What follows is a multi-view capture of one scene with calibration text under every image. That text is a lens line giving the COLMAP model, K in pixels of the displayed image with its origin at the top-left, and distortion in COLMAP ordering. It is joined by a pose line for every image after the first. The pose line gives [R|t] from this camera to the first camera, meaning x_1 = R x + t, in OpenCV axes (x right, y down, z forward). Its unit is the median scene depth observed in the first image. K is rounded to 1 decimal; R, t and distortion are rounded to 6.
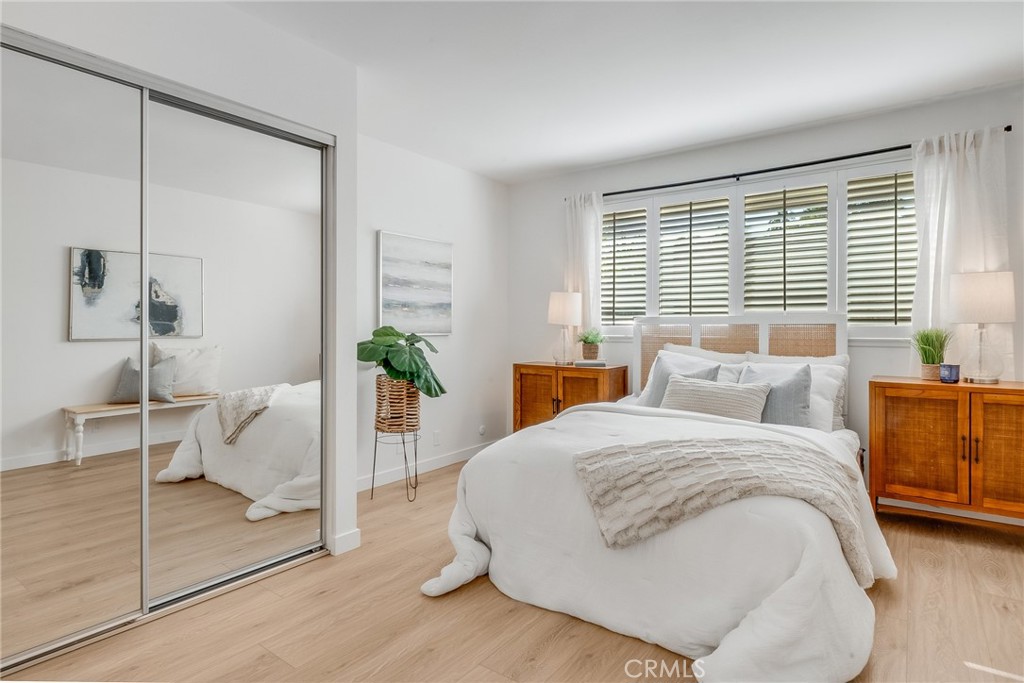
lens RADIAL K [[539.6, 0, 509.4], [0, 539.6, 330.4], [0, 0, 1]] dist [-0.006238, -0.001435]
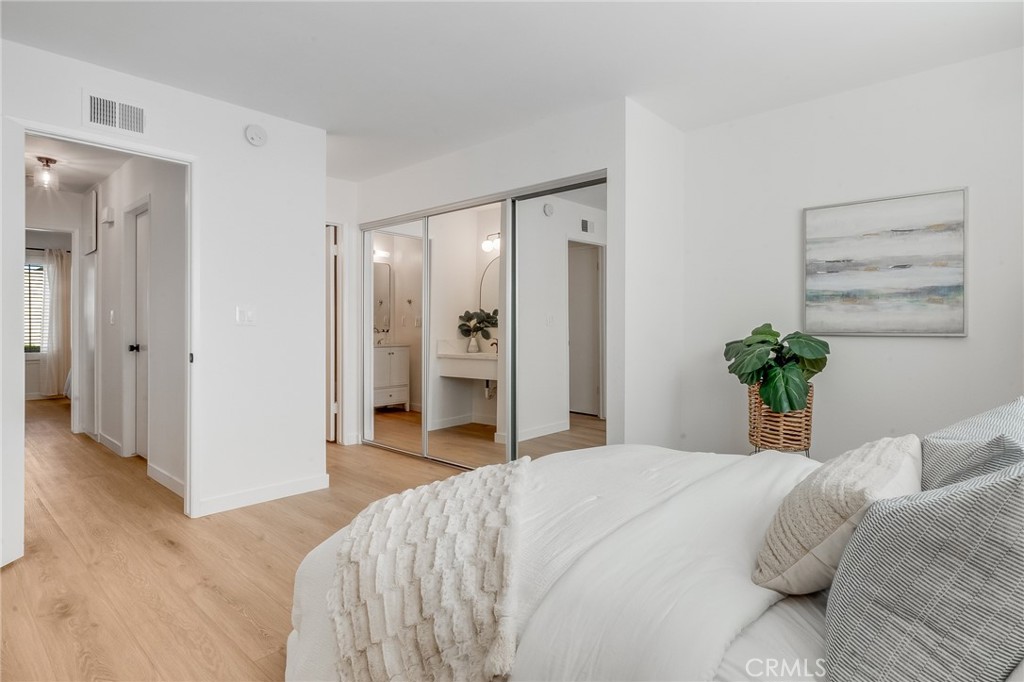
lens RADIAL K [[539.6, 0, 509.4], [0, 539.6, 329.9], [0, 0, 1]] dist [-0.006238, -0.001435]
pose [[-0.083140, 0.006054, -0.996519, 0.592105], [0.002327, 0.999980, 0.005881, -0.003720], [0.996535, -0.001830, -0.083153, 0.574062]]
